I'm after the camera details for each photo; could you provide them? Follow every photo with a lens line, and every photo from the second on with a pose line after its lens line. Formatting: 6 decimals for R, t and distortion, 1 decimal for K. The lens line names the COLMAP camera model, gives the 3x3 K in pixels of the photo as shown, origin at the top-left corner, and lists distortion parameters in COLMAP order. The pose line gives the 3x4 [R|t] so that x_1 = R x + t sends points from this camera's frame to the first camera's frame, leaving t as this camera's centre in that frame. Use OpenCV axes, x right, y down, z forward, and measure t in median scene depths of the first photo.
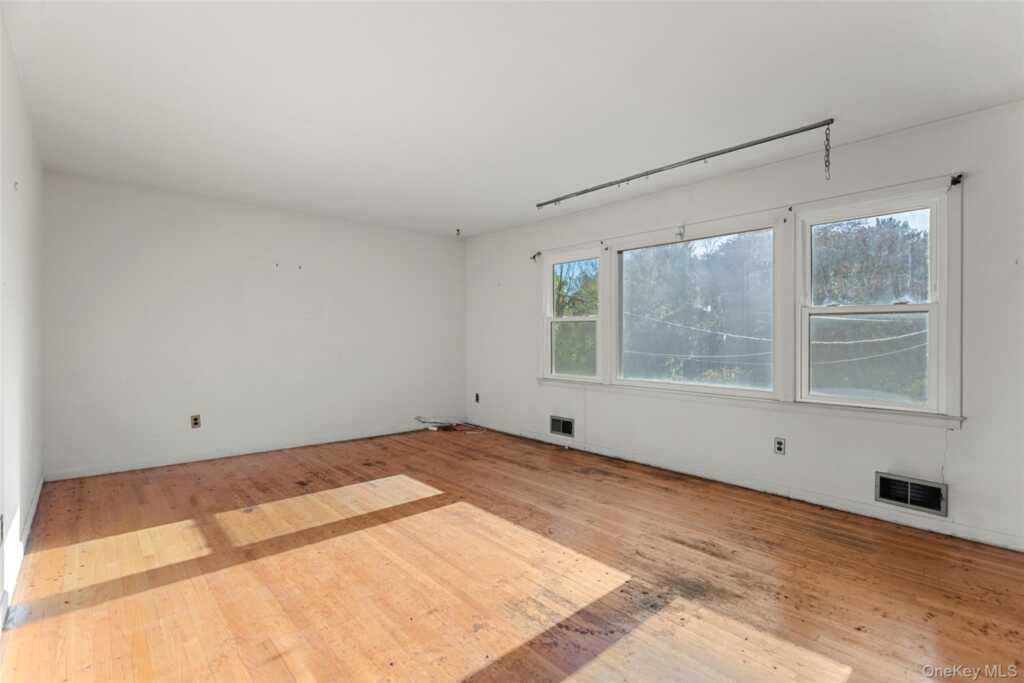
lens RADIAL K [[479.9, 0, 506.4], [0, 479.9, 337.5], [0, 0, 1]] dist [0.003821, 0.000538]
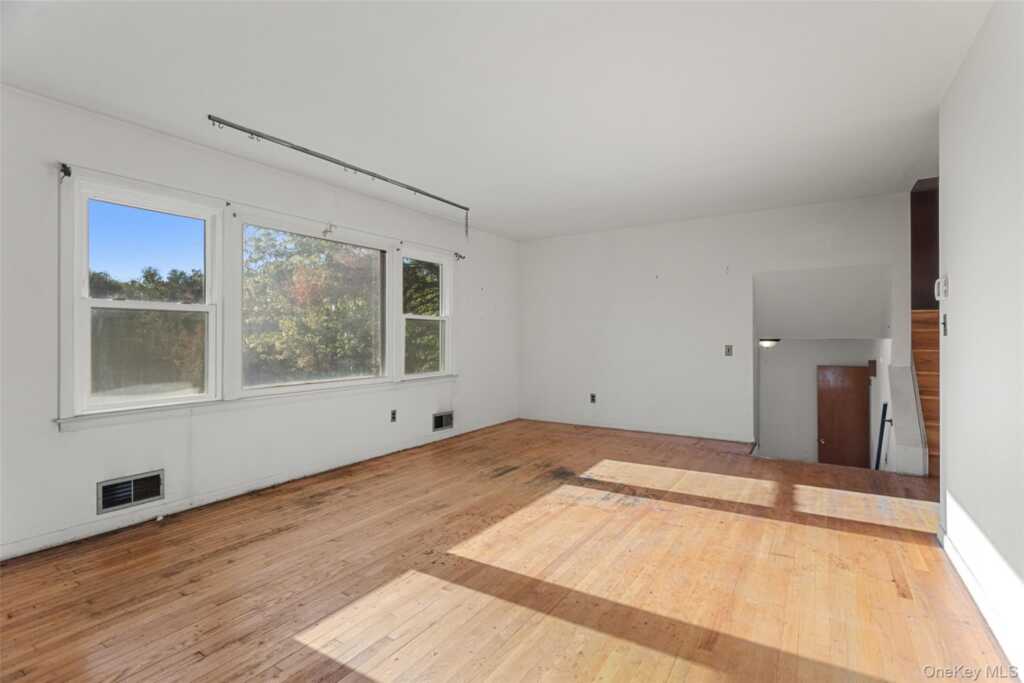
lens RADIAL K [[479.9, 0, 506.4], [0, 479.9, 337.5], [0, 0, 1]] dist [0.003821, 0.000538]
pose [[-0.264997, -0.005309, 0.964235, -0.887126], [0.001529, 0.999981, 0.005926, -0.001277], [-0.964248, 0.003045, -0.264984, 1.151103]]
